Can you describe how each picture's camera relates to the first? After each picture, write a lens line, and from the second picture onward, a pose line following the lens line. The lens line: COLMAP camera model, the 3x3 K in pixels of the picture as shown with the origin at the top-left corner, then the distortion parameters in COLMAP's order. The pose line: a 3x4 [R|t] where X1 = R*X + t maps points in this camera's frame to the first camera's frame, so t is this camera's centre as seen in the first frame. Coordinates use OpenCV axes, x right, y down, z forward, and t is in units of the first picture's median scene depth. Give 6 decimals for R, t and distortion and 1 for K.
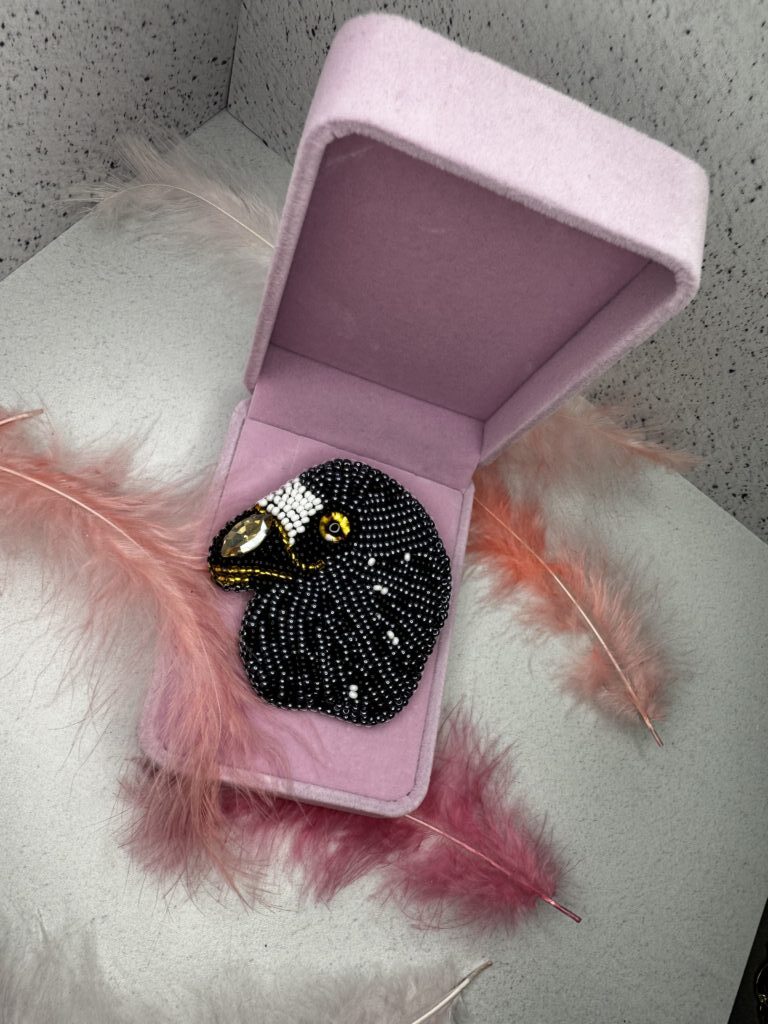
lens RADIAL K [[734.6, 0, 385.8], [0, 734.6, 583.3], [0, 0, 1]] dist [-0.010285, 0.005178]
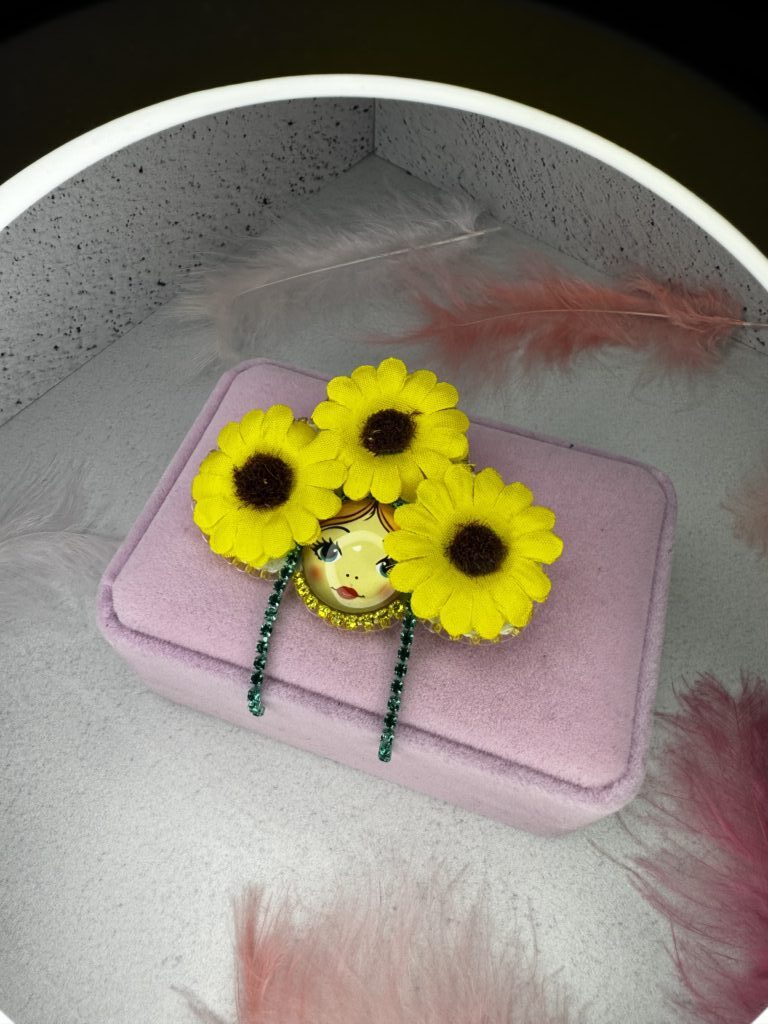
lens RADIAL K [[734.6, 0, 388.5], [0, 734.6, 452.1], [0, 0, 1]] dist [-0.010285, 0.005178]
pose [[0.953099, -0.087140, -0.289842, 0.109706], [0.000611, 0.958207, -0.286074, 0.131754], [0.302657, 0.272480, 0.913320, 0.153779]]
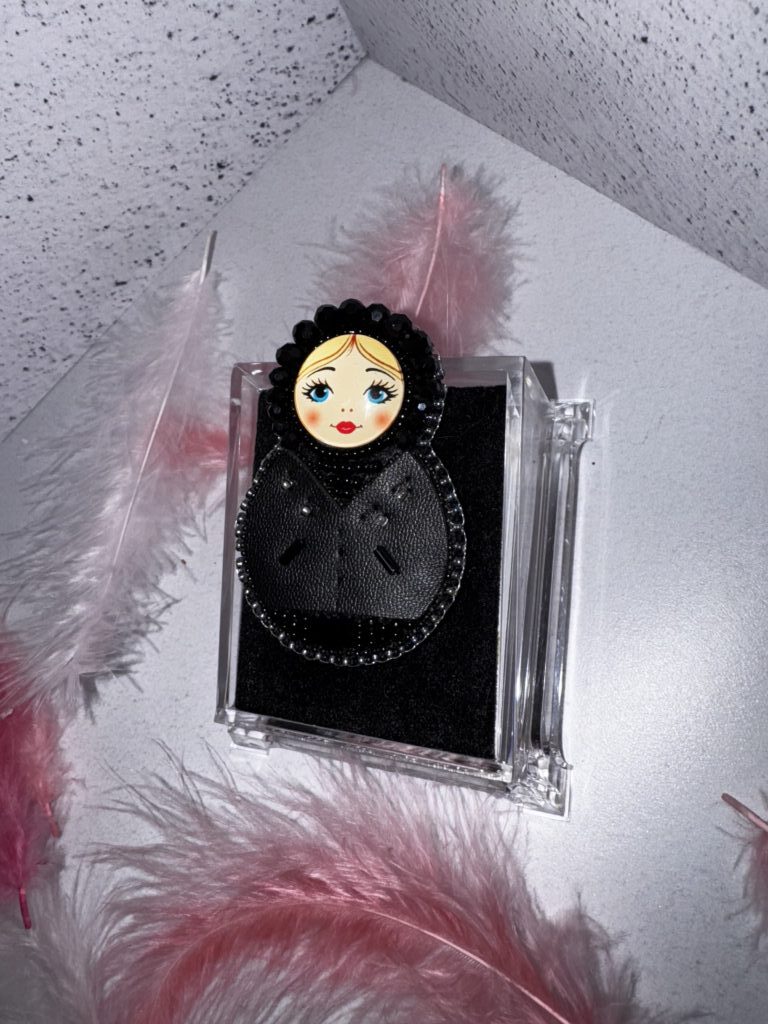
lens RADIAL K [[734.6, 0, 387.4], [0, 734.6, 426.4], [0, 0, 1]] dist [-0.010285, 0.005178]
pose [[0.728455, 0.002964, -0.685087, 0.543445], [-0.039350, 0.998521, -0.037521, -0.207933], [0.683963, 0.054291, 0.727494, 0.498310]]
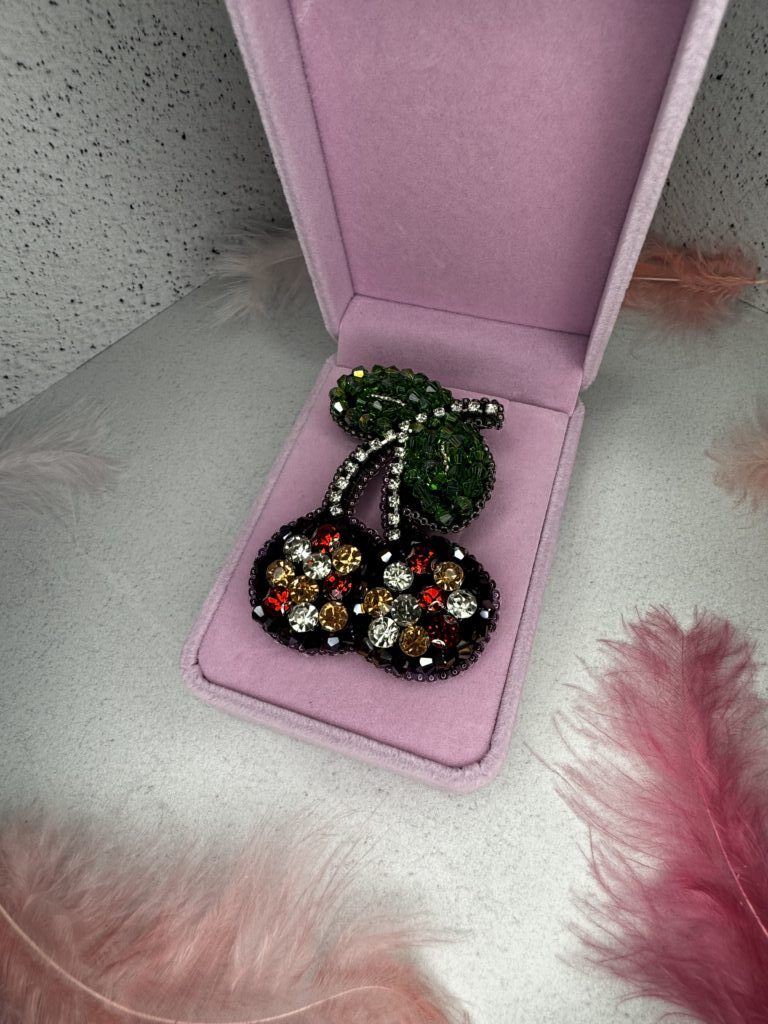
lens RADIAL K [[588.9, 0, 387.8], [0, 588.9, 513.3], [0, 0, 1]] dist [-0.003963, -0.002476]
pose [[0.892533, -0.006752, -0.450931, 0.222409], [-0.093153, 0.975565, -0.198986, 0.200341], [0.441256, 0.219607, 0.870095, 0.336518]]
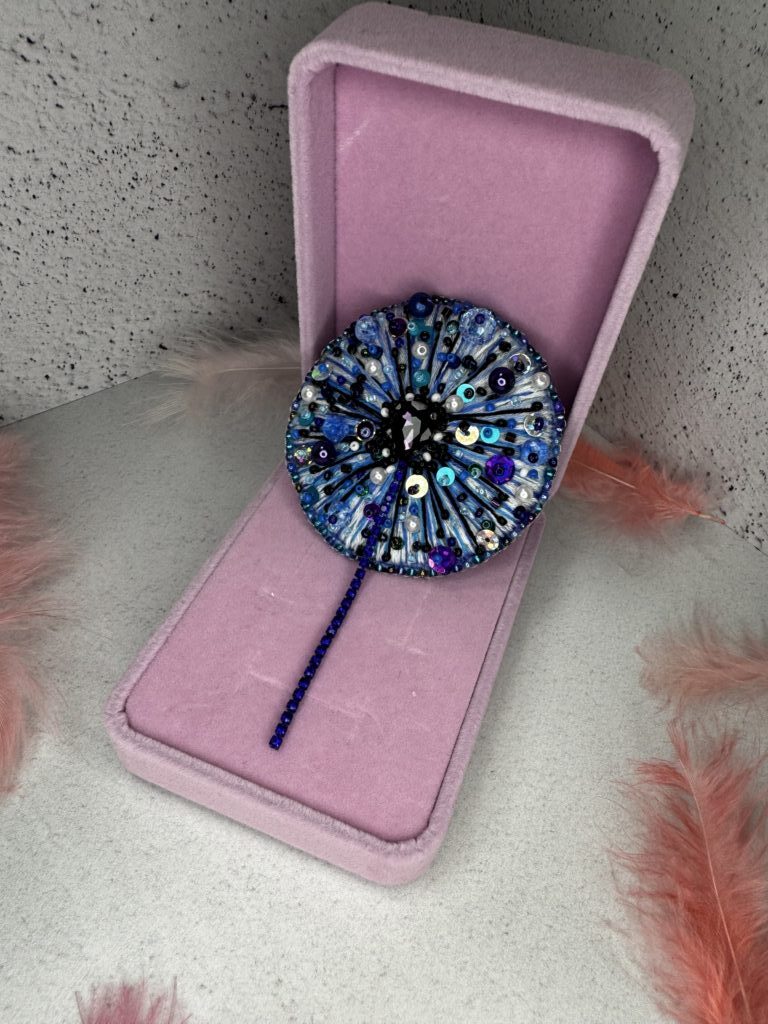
lens RADIAL K [[734.6, 0, 390.3], [0, 734.6, 510.8], [0, 0, 1]] dist [-0.010285, 0.005178]
pose [[0.922215, 0.057809, -0.382331, 0.312393], [-0.231611, 0.874349, -0.426463, 0.236531], [0.309638, 0.481843, 0.819727, 0.256368]]
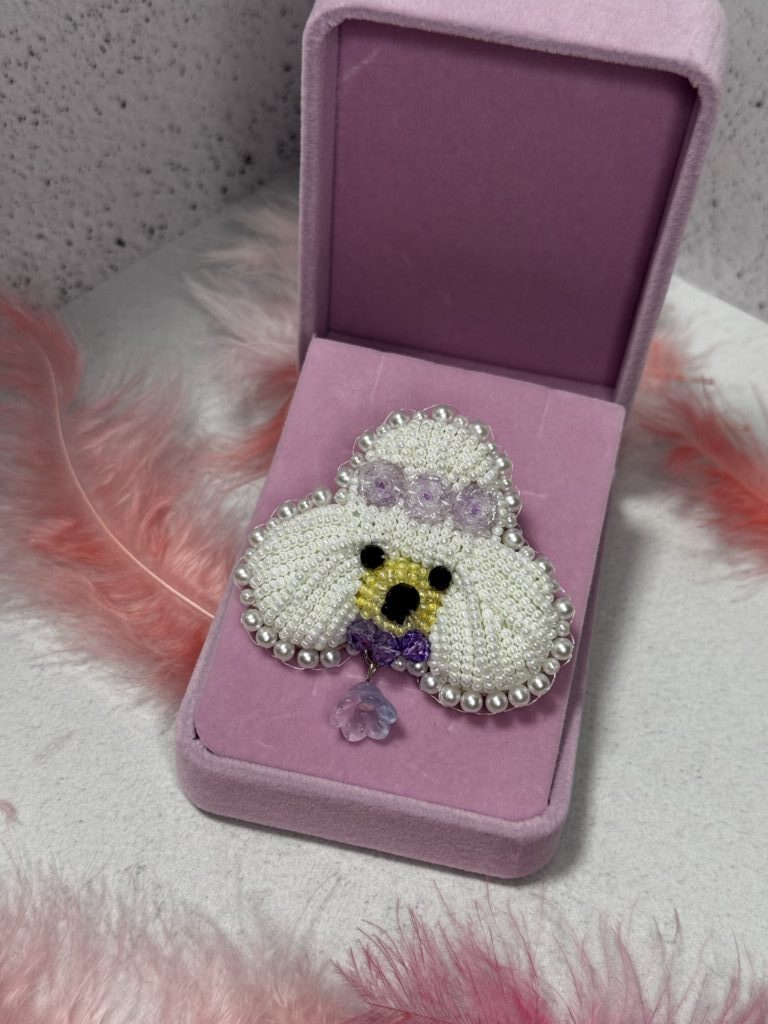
lens RADIAL K [[1491.4, 0, 371.7], [0, 1491.4, 527.0], [0, 0, 1]] dist [0.064607, 0.000000]
pose [[0.957739, -0.077148, -0.277101, 0.285224], [-0.051462, 0.901859, -0.428955, 0.708103], [0.282999, 0.425086, 0.859775, -0.406653]]
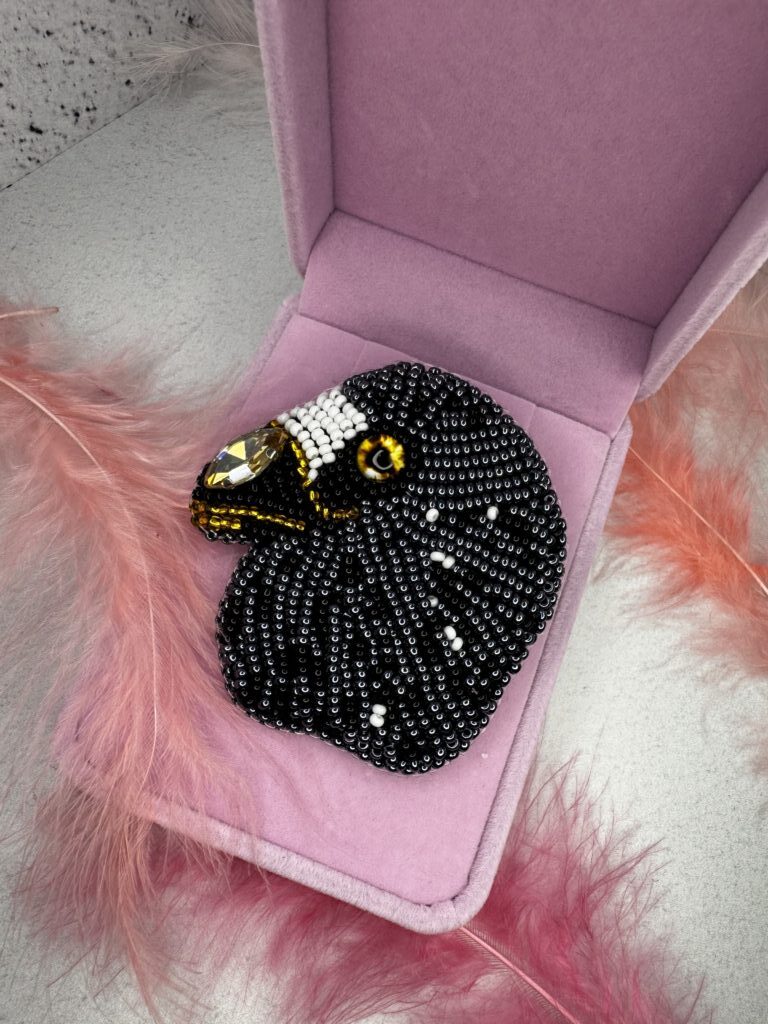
lens RADIAL K [[734.6, 0, 381.2], [0, 734.6, 582.5], [0, 0, 1]] dist [-0.010285, 0.005178]
pose [[0.953586, 0.085130, -0.288835, 0.122277], [-0.100365, 0.994212, -0.038326, 0.055133], [0.283901, 0.065536, 0.956611, 0.373659]]
